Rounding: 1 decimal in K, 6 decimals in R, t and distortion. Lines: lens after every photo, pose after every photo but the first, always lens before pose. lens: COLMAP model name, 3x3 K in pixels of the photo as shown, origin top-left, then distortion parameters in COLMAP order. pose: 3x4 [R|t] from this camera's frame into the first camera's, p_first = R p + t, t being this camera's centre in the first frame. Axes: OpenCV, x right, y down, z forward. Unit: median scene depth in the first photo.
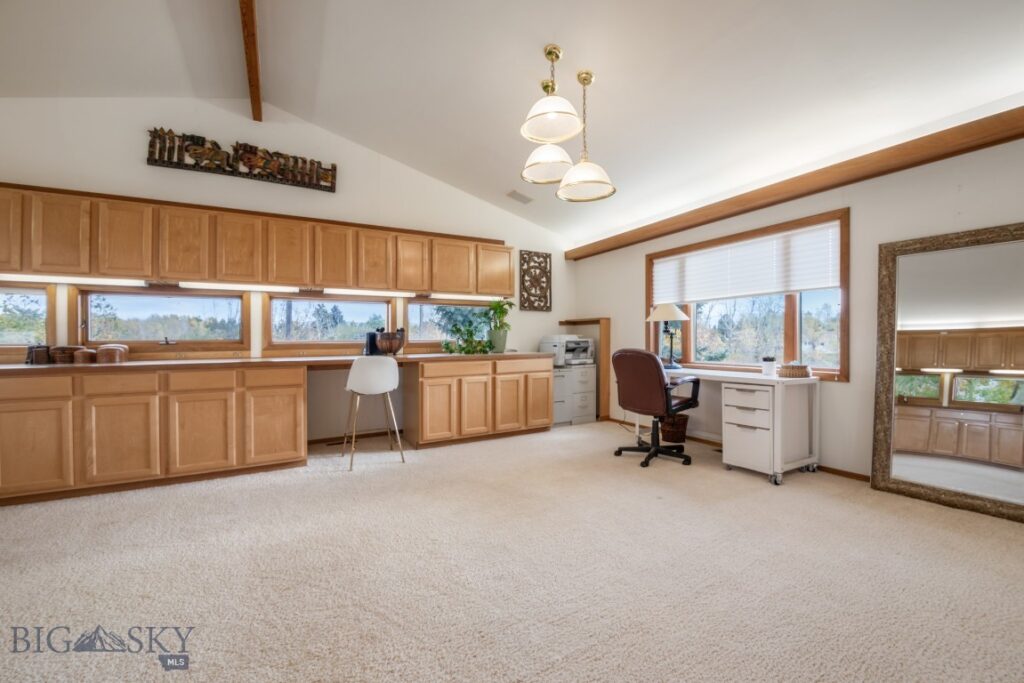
lens RADIAL K [[400.6, 0, 512.0], [0, 400.6, 341.5], [0, 0, 1]] dist [-0.010276, -0.000085]
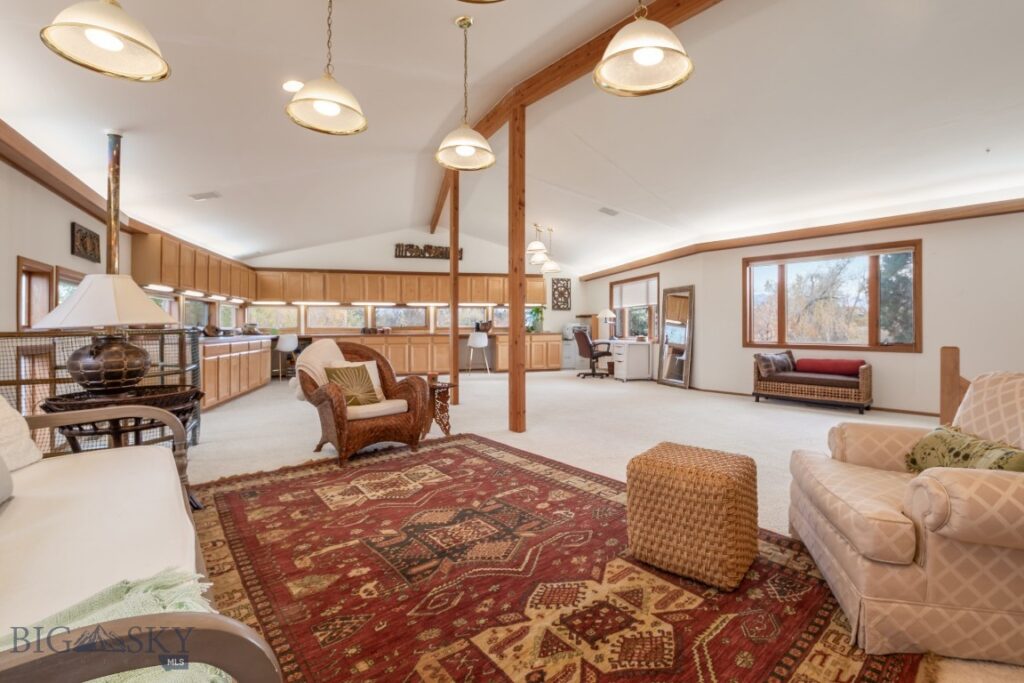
lens RADIAL K [[415.4, 0, 509.5], [0, 415.4, 331.4], [0, 0, 1]] dist [-0.015162, -0.000224]
pose [[0.964299, 0.005259, -0.264762, 0.426705], [-0.002657, 0.999945, 0.010187, 0.003165], [0.264801, -0.009120, 0.964260, -1.163414]]
